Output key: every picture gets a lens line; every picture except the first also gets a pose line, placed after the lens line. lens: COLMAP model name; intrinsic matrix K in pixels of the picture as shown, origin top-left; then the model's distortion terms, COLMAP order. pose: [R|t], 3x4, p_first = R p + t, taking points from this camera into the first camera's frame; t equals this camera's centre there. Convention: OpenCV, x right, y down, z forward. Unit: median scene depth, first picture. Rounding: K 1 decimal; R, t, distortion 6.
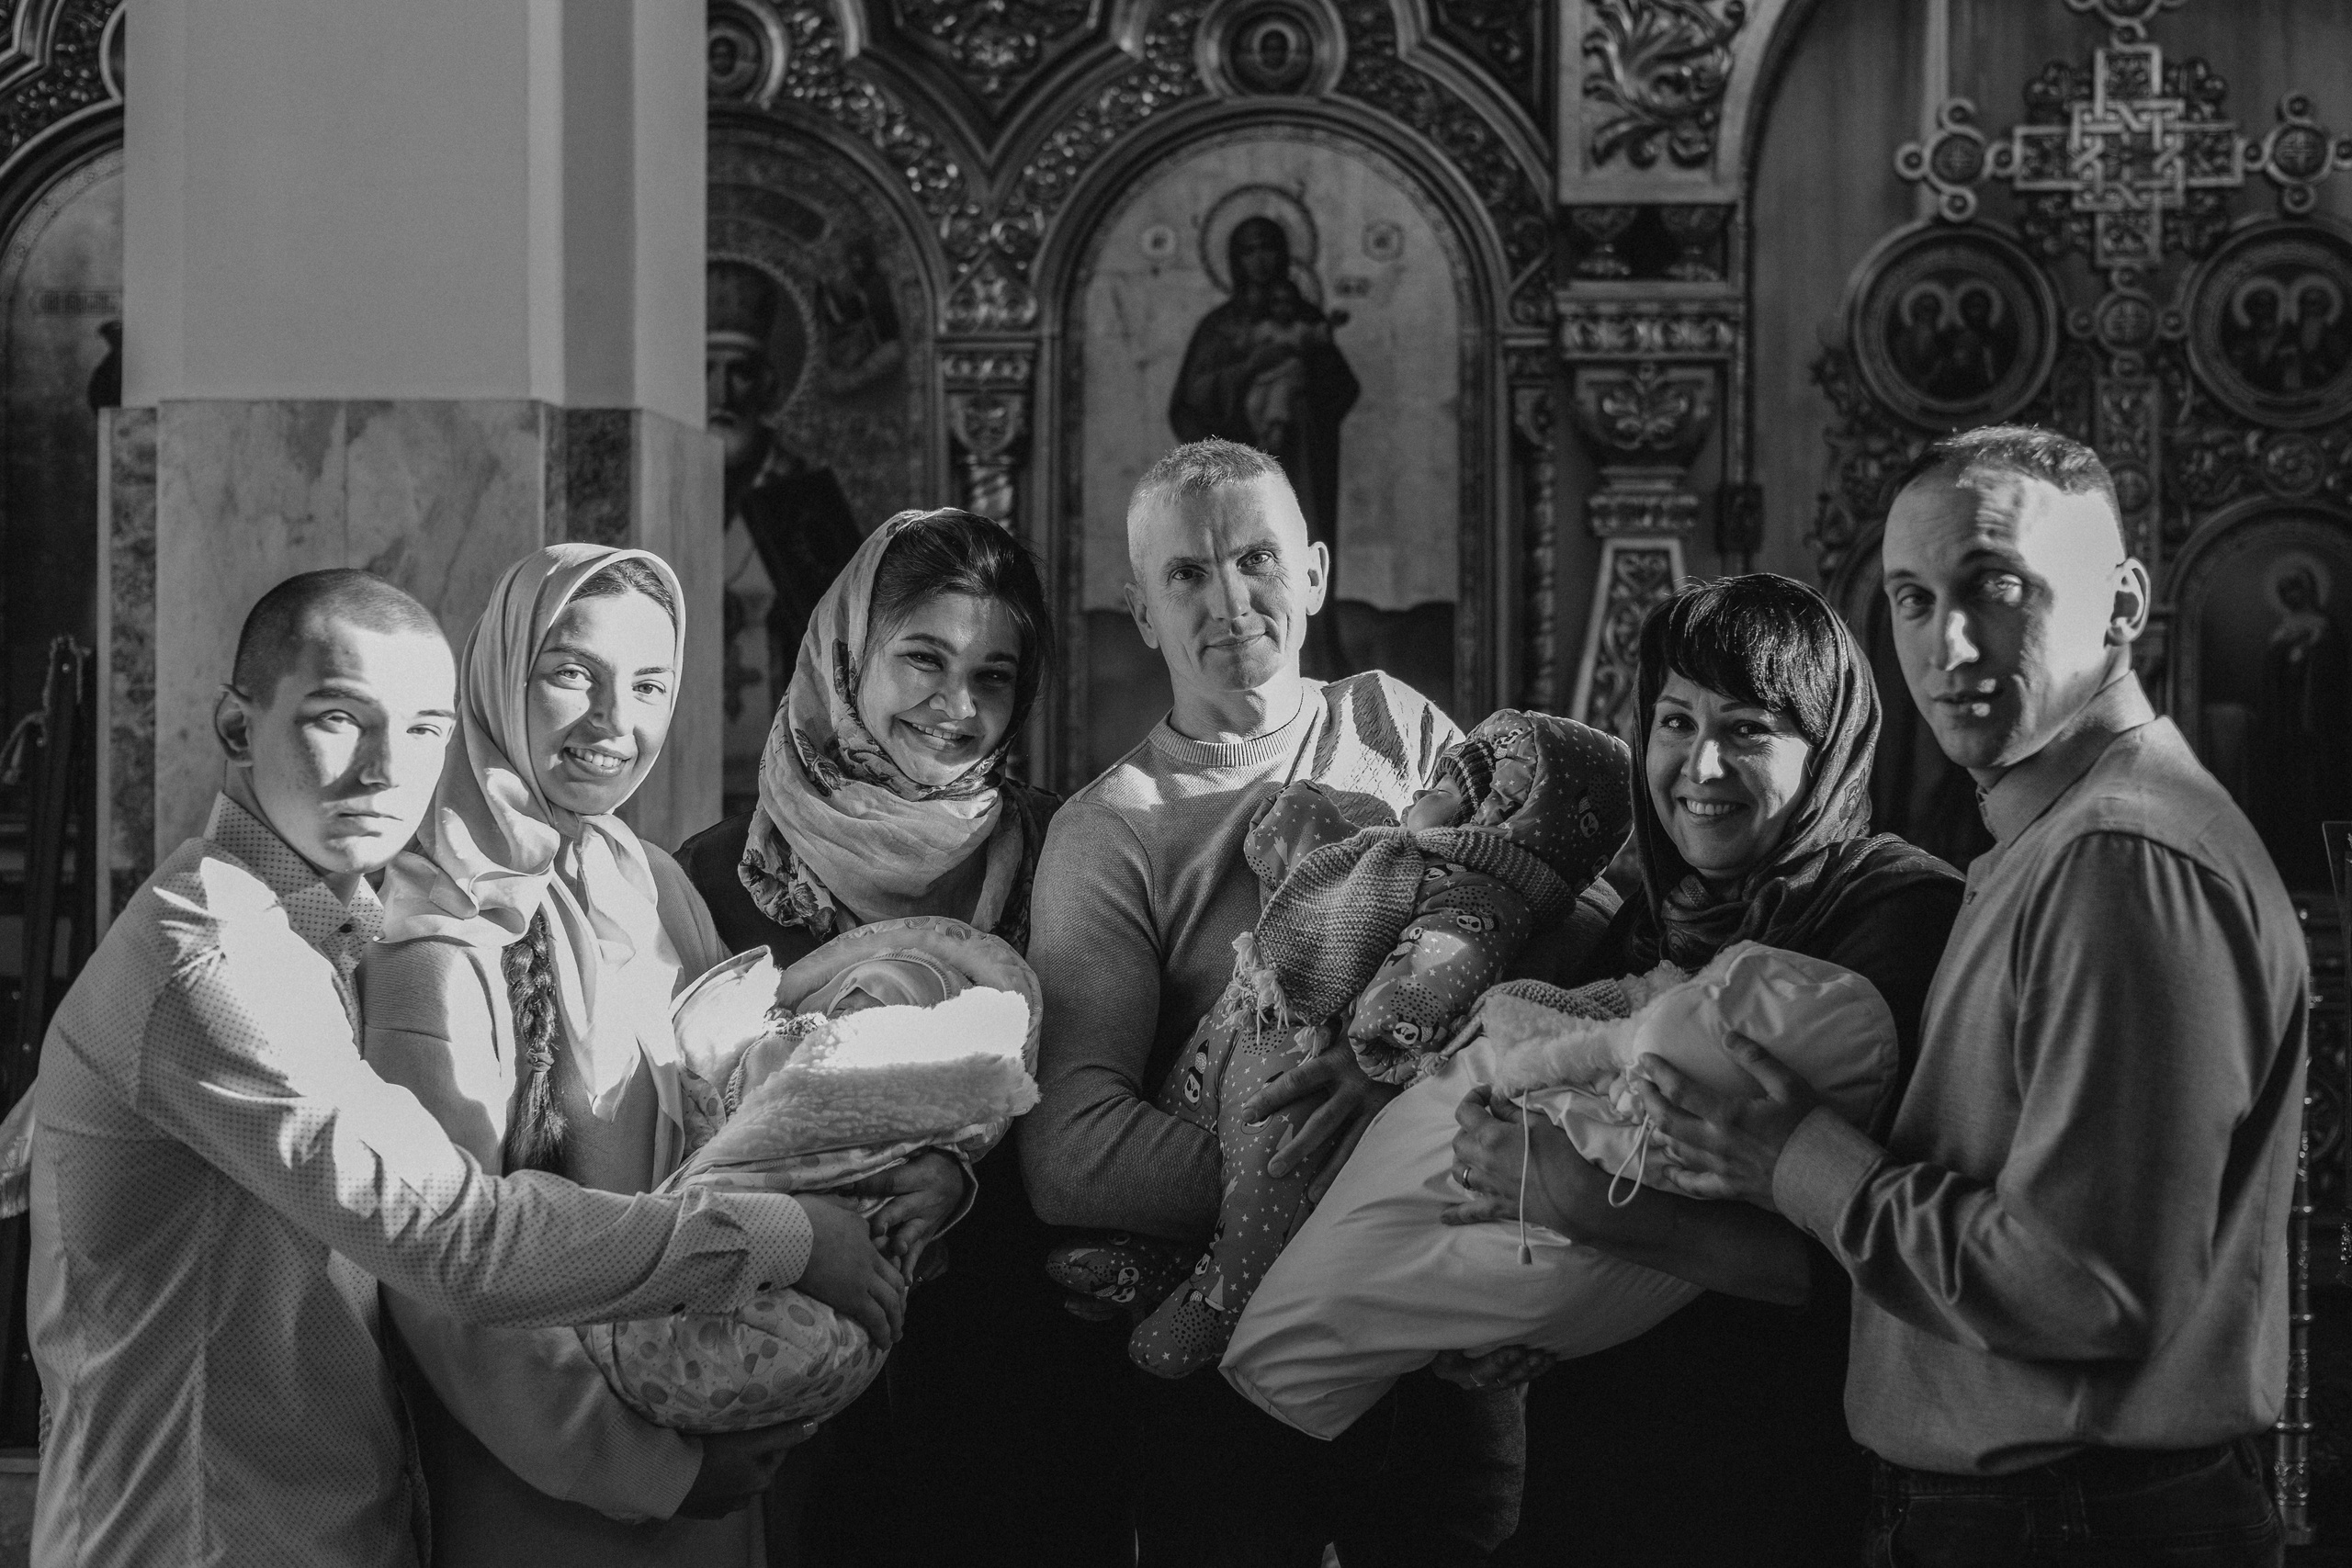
lens RADIAL K [[3556.8, 0, 1210.9], [0, 3556.8, 695.9], [0, 0, 1]] dist [0.028028, -0.137127]
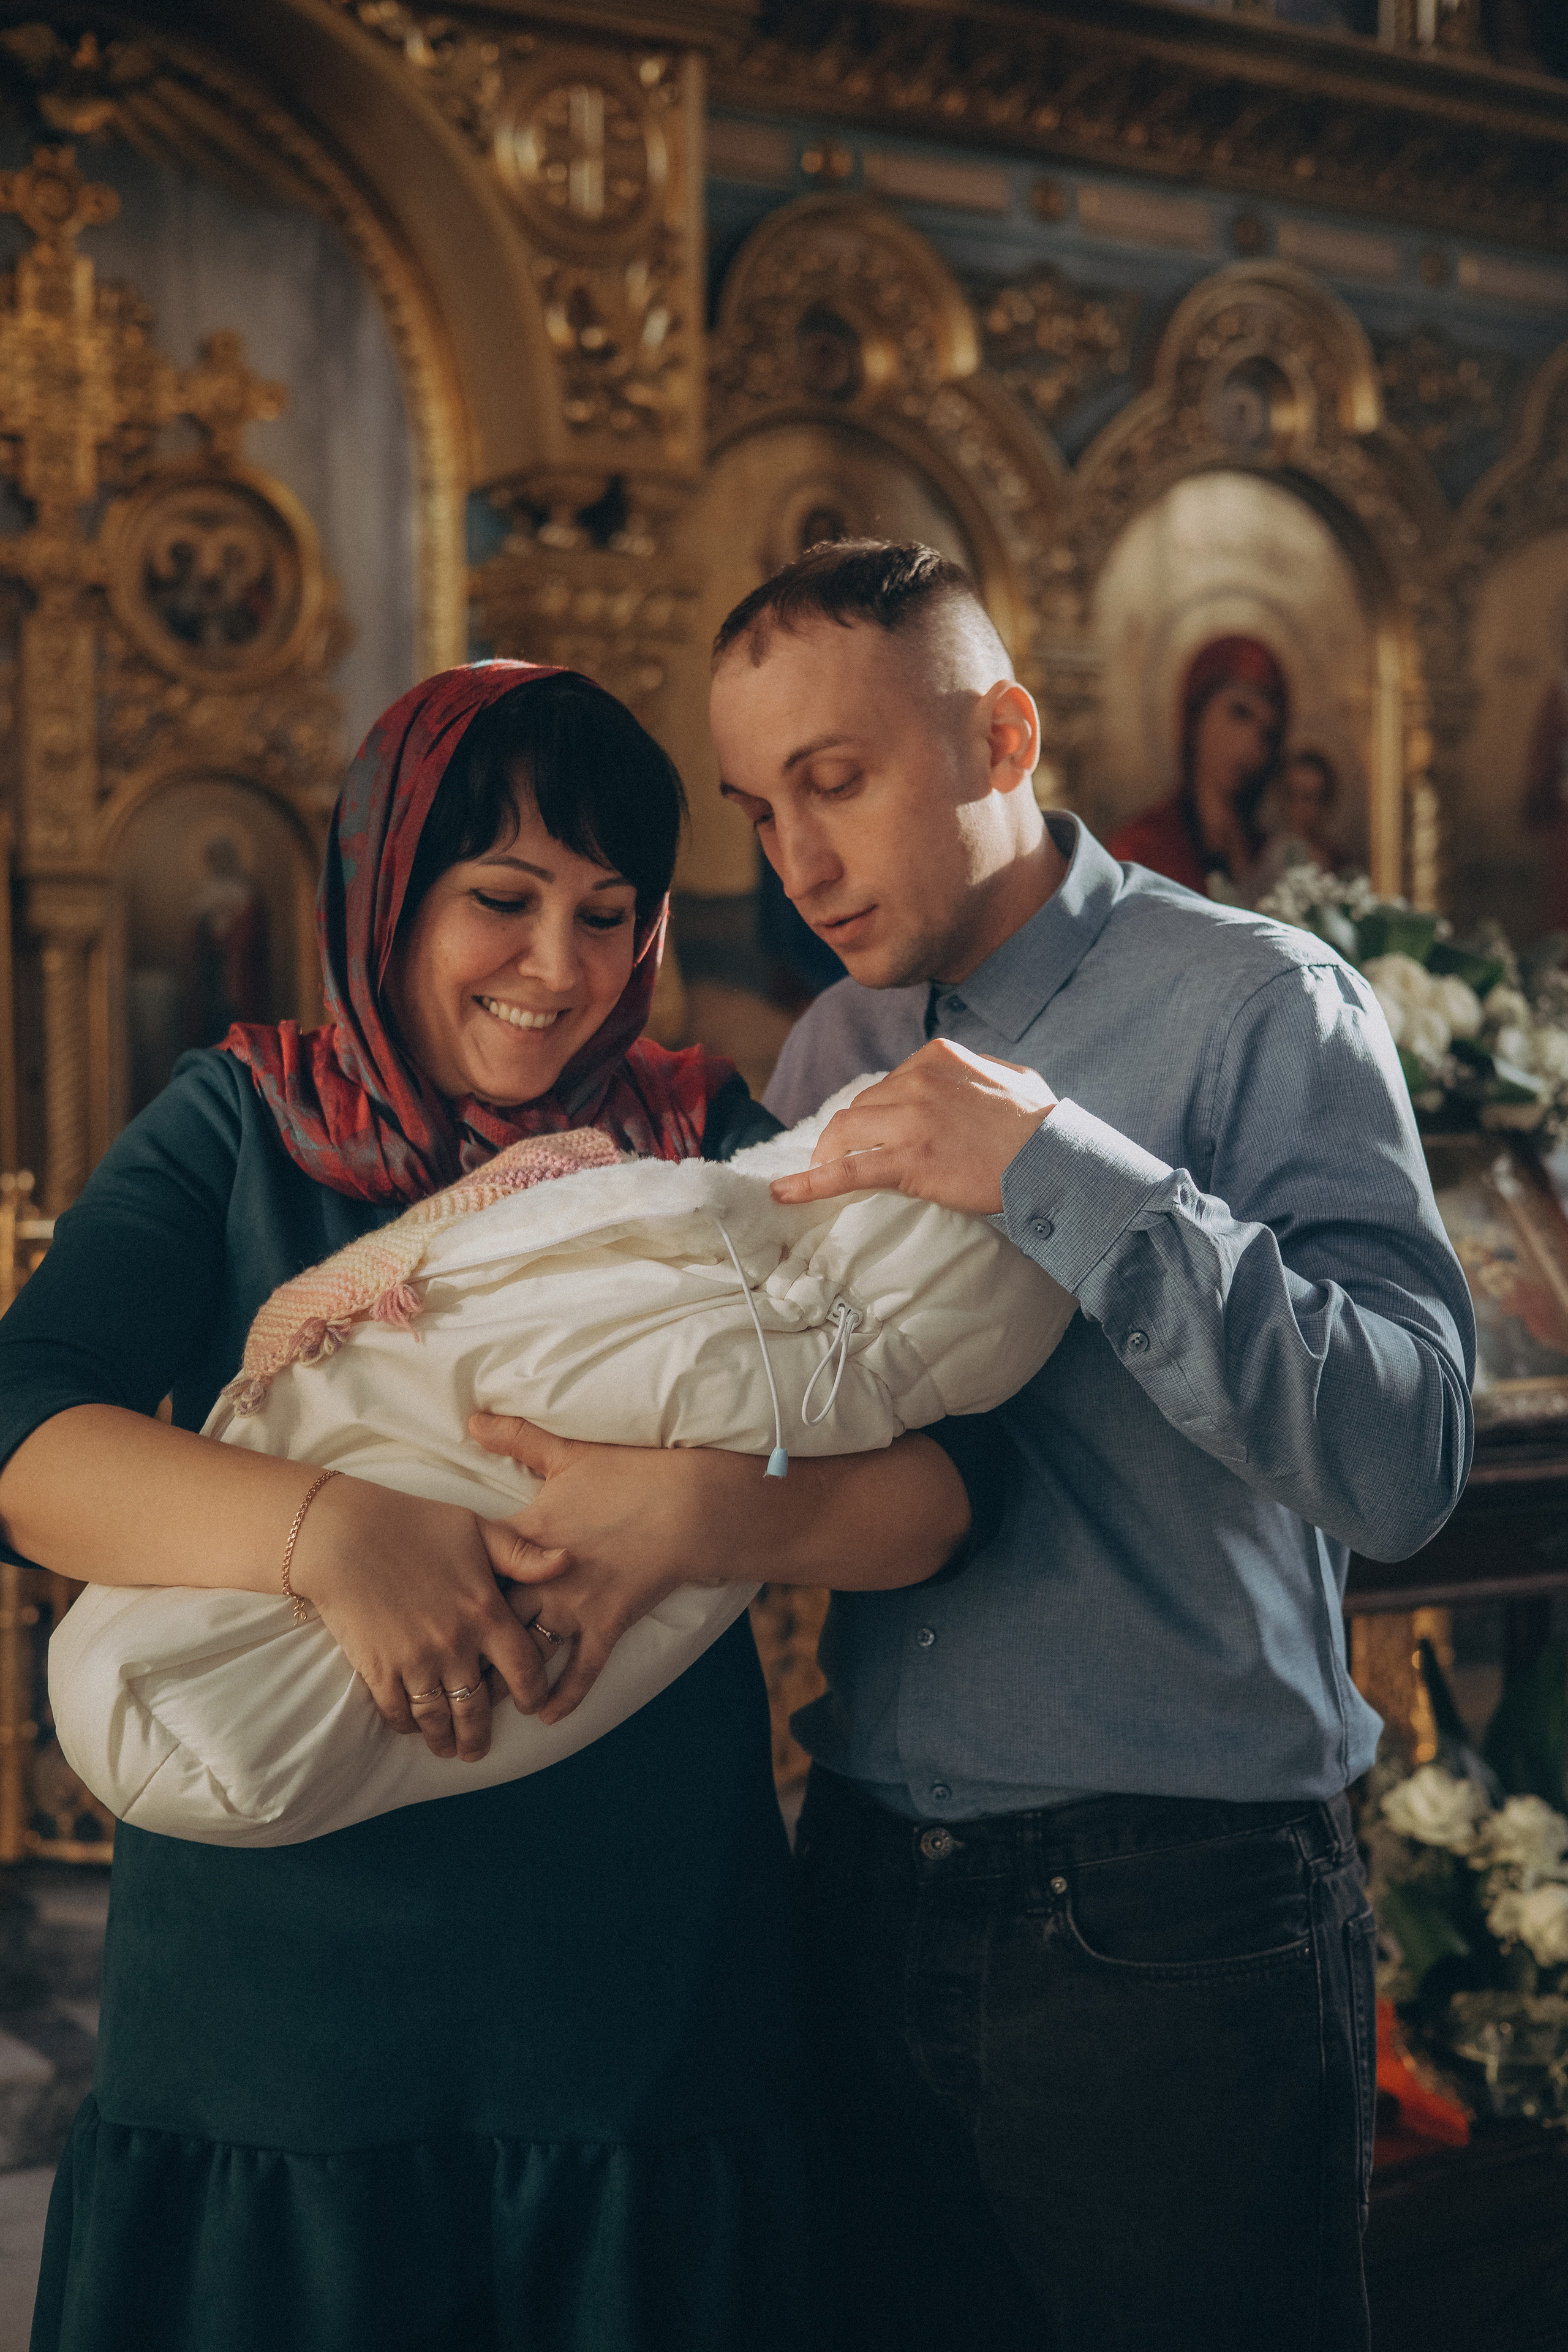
lens RADIAL K [[3337.3, 0, 782.1], [0, 3337.3, 1188.9], [0, 0, 1]] dist [0.035028, -0.168053]
pose [[0.798785, -0.023792, 0.601146, -0.117038], [-0.005315, 0.998900, 0.046598, 0.016831], [-0.601593, -0.040417, 0.797780, 0.185552]]
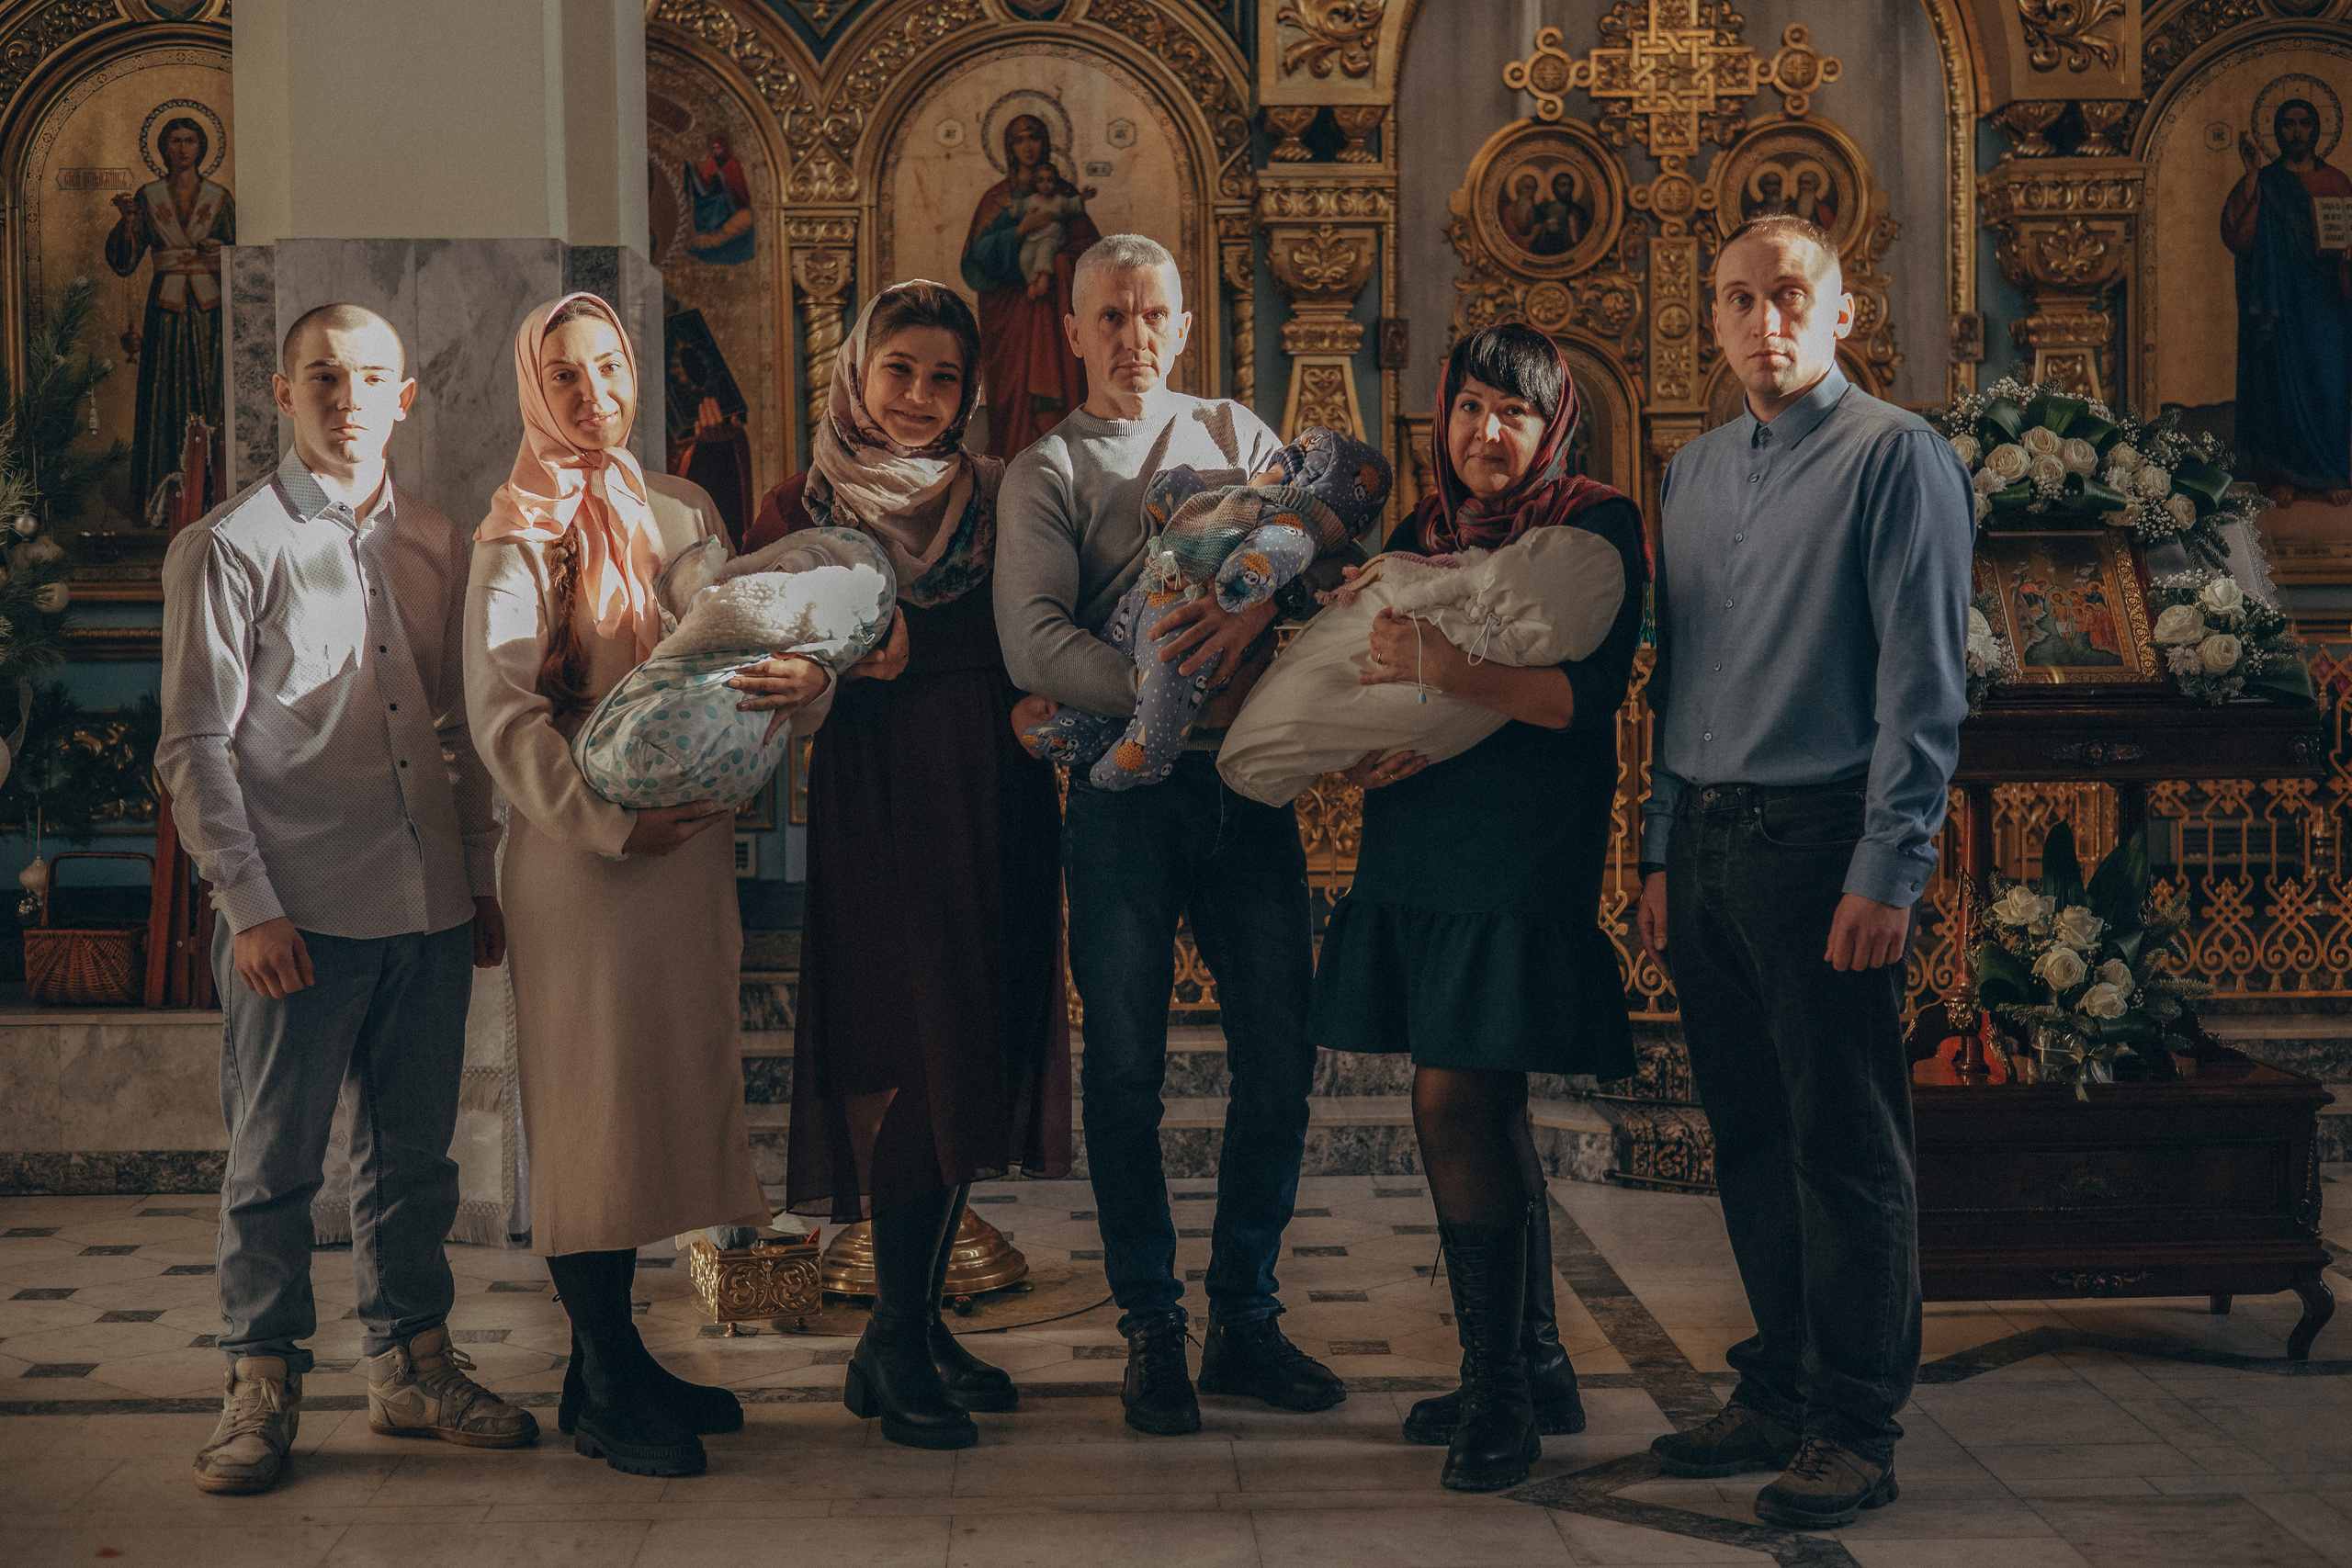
lens RADIAL K [[3306.8, 0, 1220.3], [0, 3306.8, 780.5], [0, 0, 1]] dist [0.042418, -0.219371]
pose [[0.993193, -0.018336, 0.115028, -0.061381], [0.011586, 0.998186, 0.059083, 0.039590], [-0.115903, -0.057348, 0.991604, -0.235956]]
